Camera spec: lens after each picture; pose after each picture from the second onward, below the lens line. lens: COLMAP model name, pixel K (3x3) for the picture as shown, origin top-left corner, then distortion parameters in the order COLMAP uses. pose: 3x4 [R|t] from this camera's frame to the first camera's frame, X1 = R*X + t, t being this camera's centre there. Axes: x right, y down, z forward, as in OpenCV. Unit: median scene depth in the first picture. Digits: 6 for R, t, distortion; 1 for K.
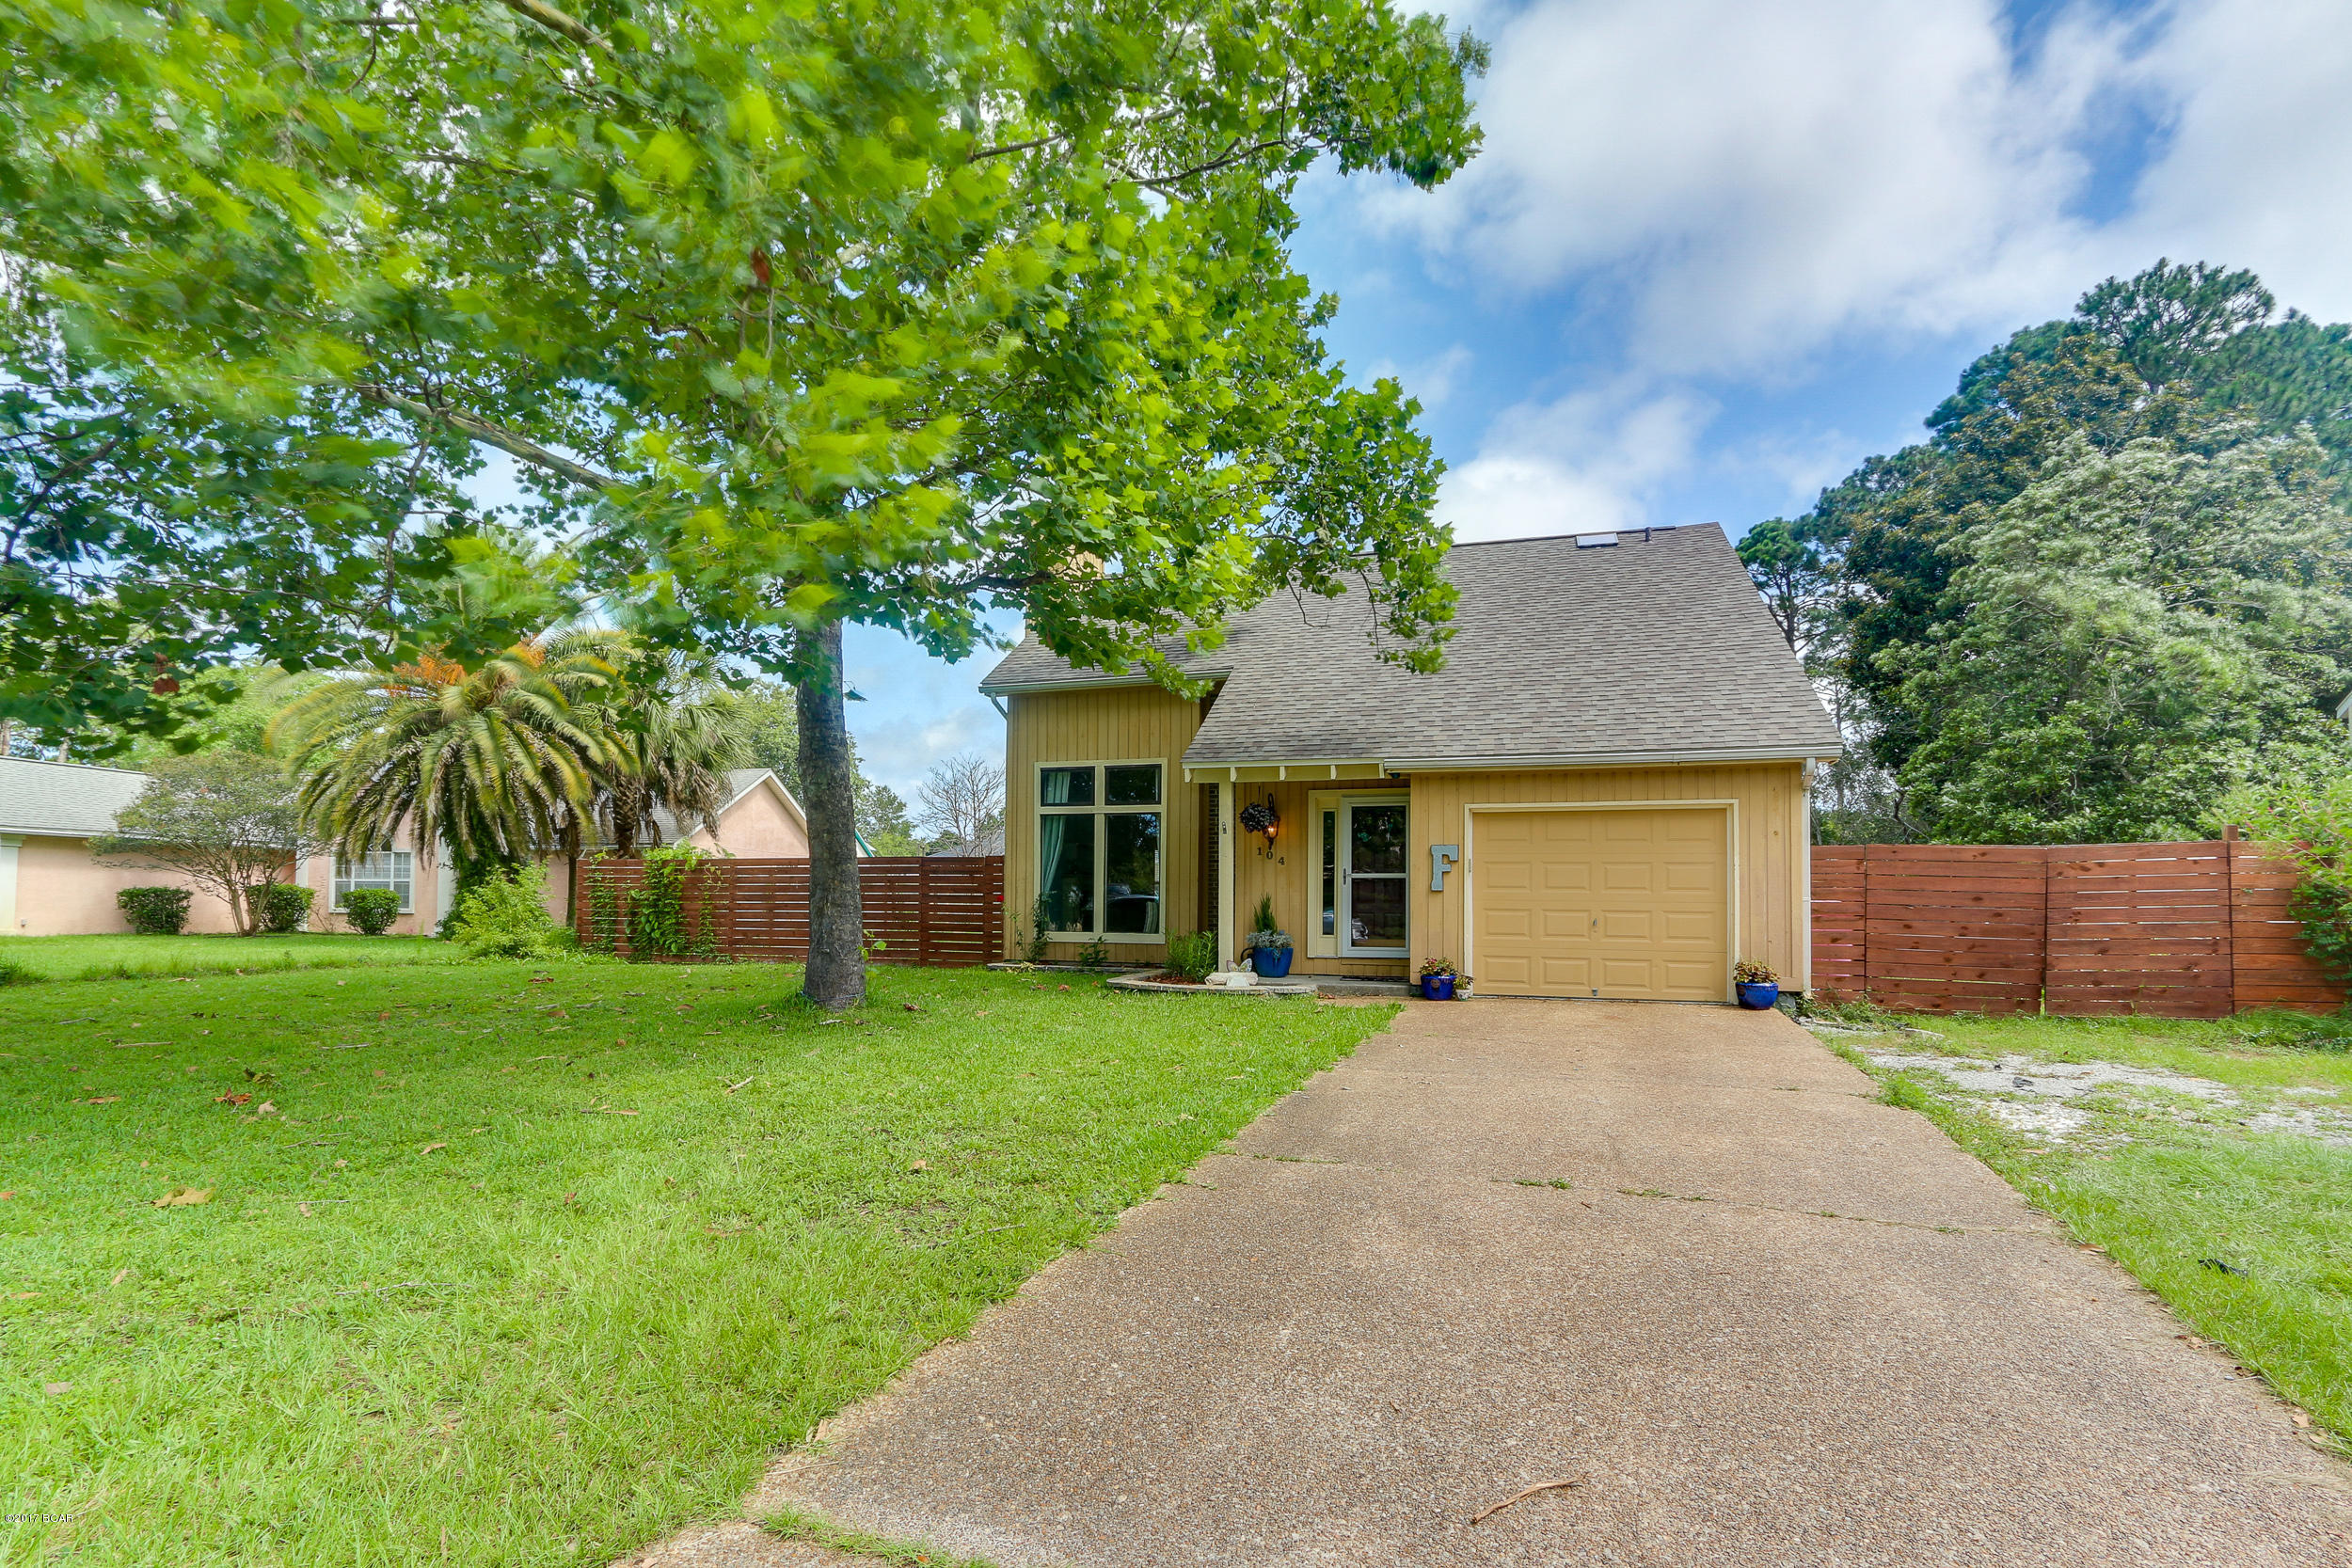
lens RADIAL K [[1096.5, 0, 1173.9], [0, 1096.5, 752.0], [0, 0, 1]] dist [-0.010003, 0.000507]
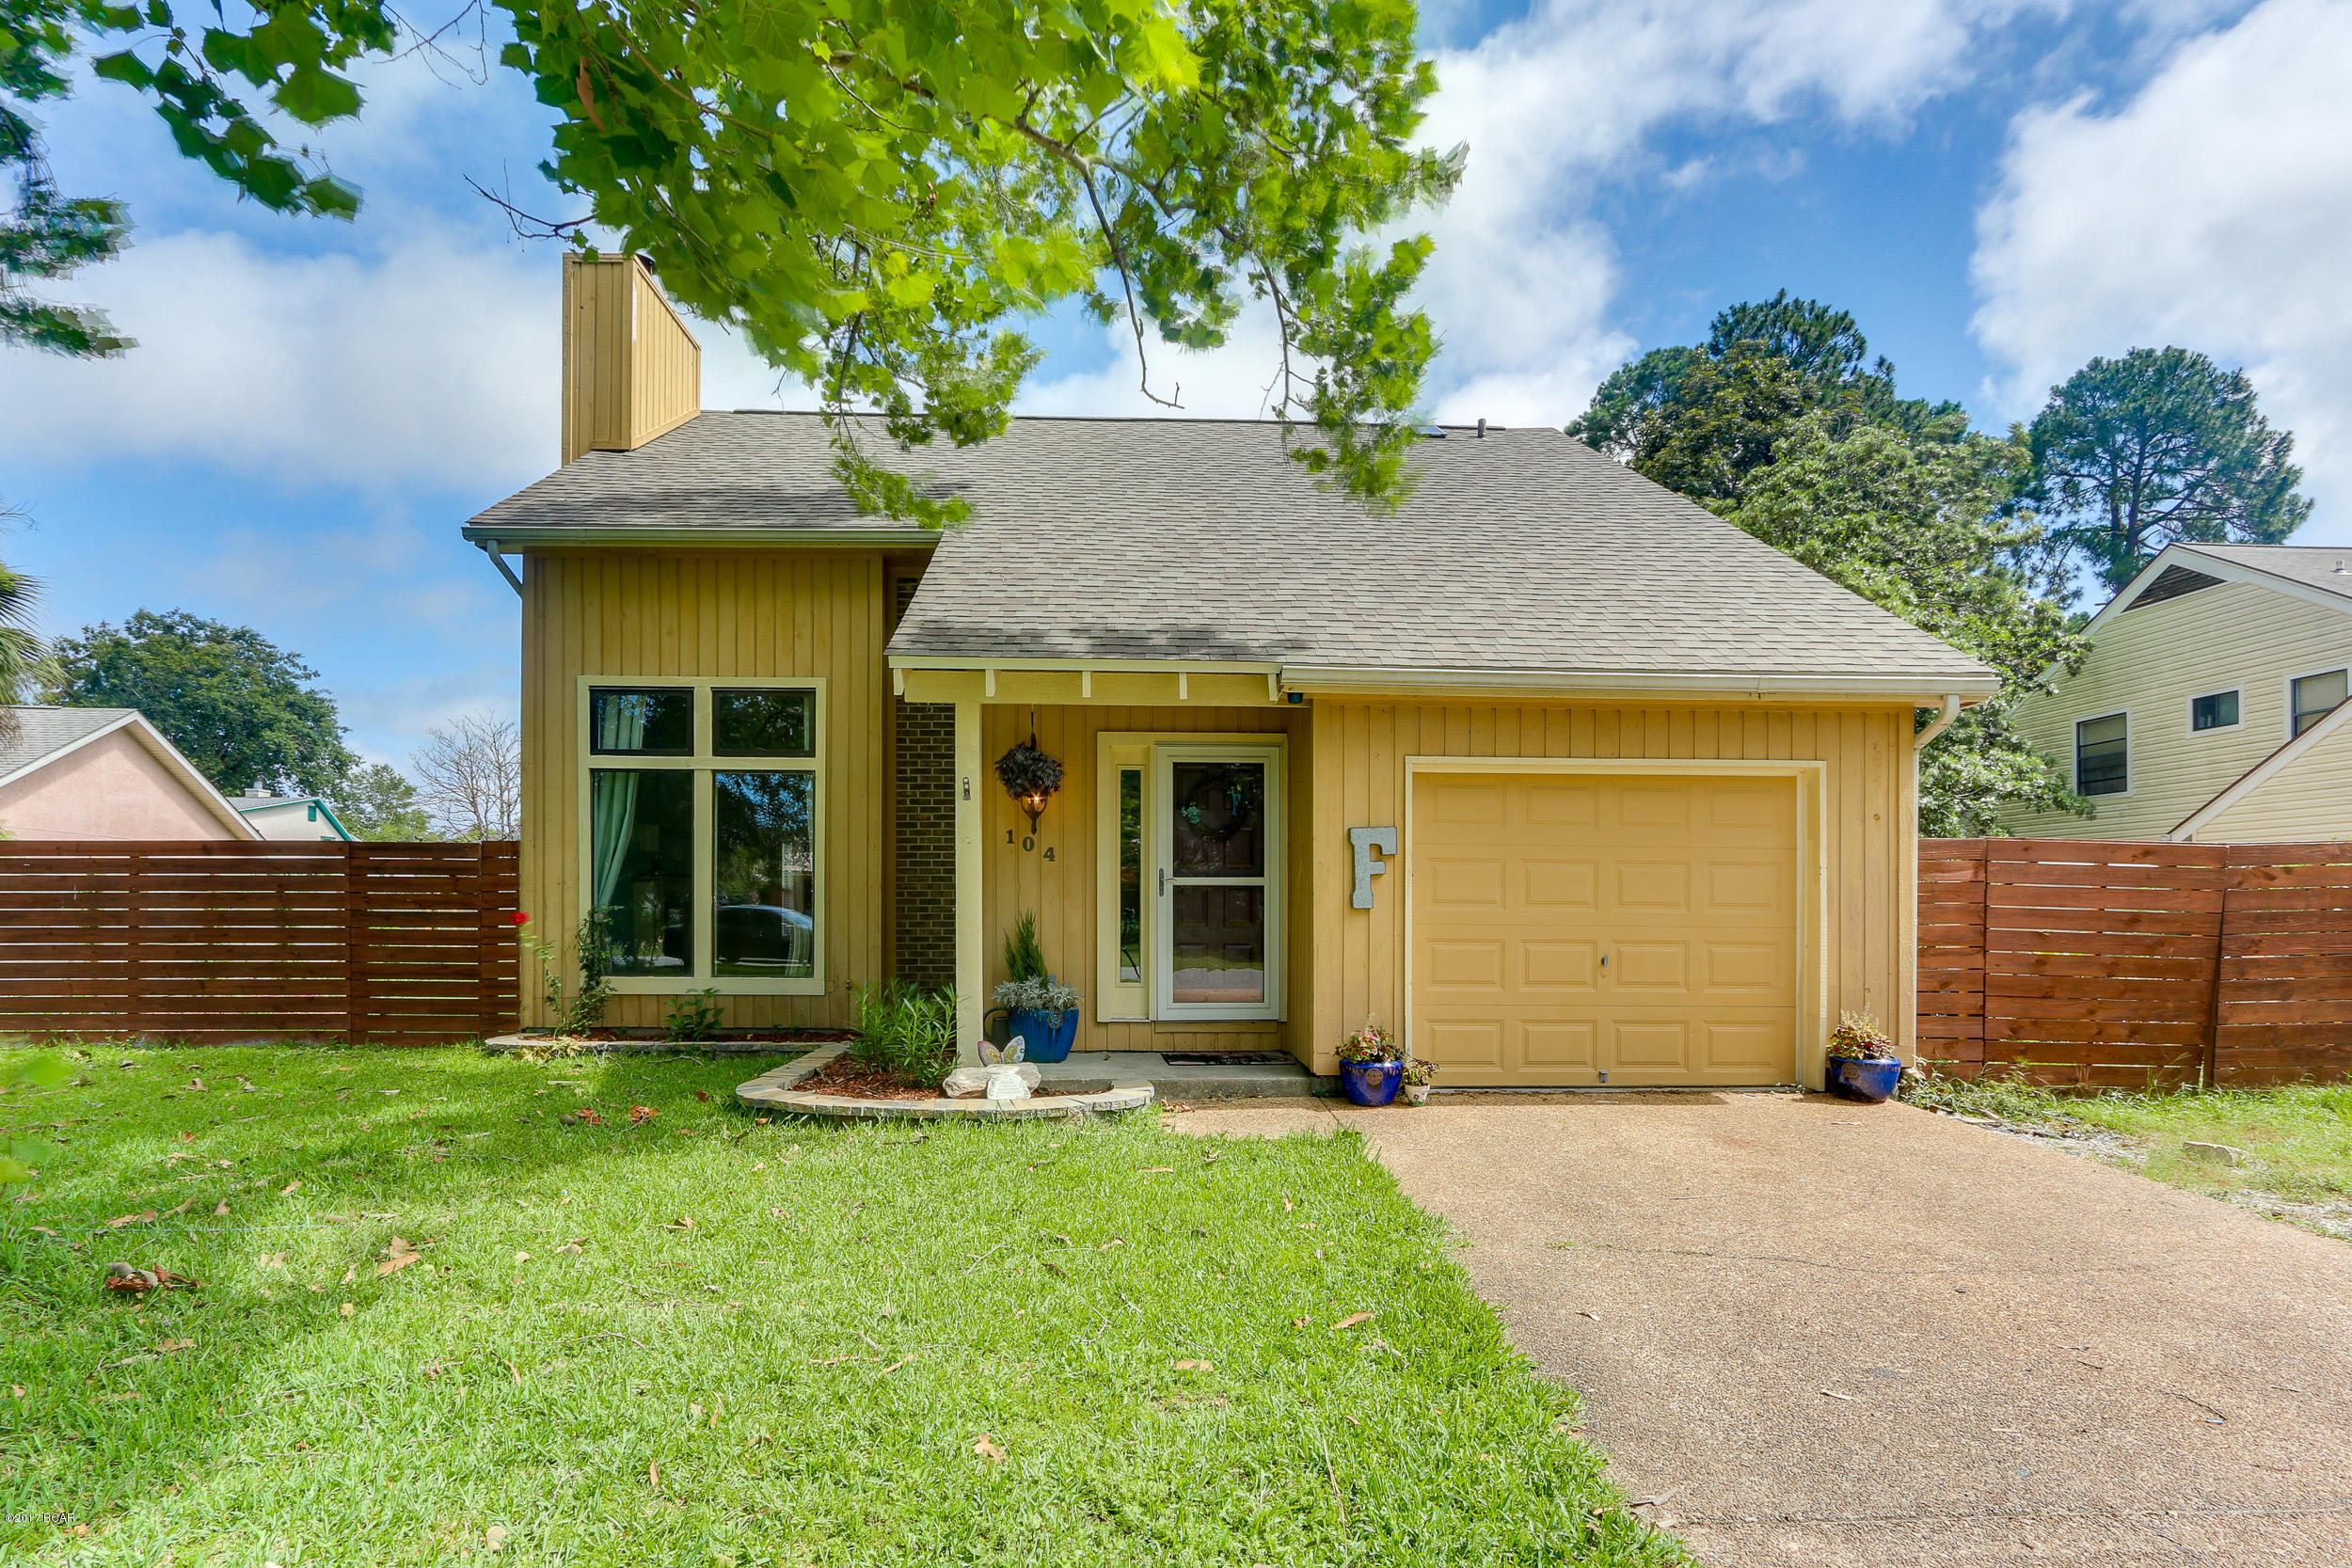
lens RADIAL K [[1229.0, 0, 1174.5], [0, 1229.0, 889.8], [0, 0, 1]] dist [-0.016787, 0.000384]
pose [[0.950503, 0.002068, 0.310709, -0.040502], [-0.039409, 0.992704, 0.113952, 0.044178], [-0.308207, -0.120557, 0.943650, 0.391686]]
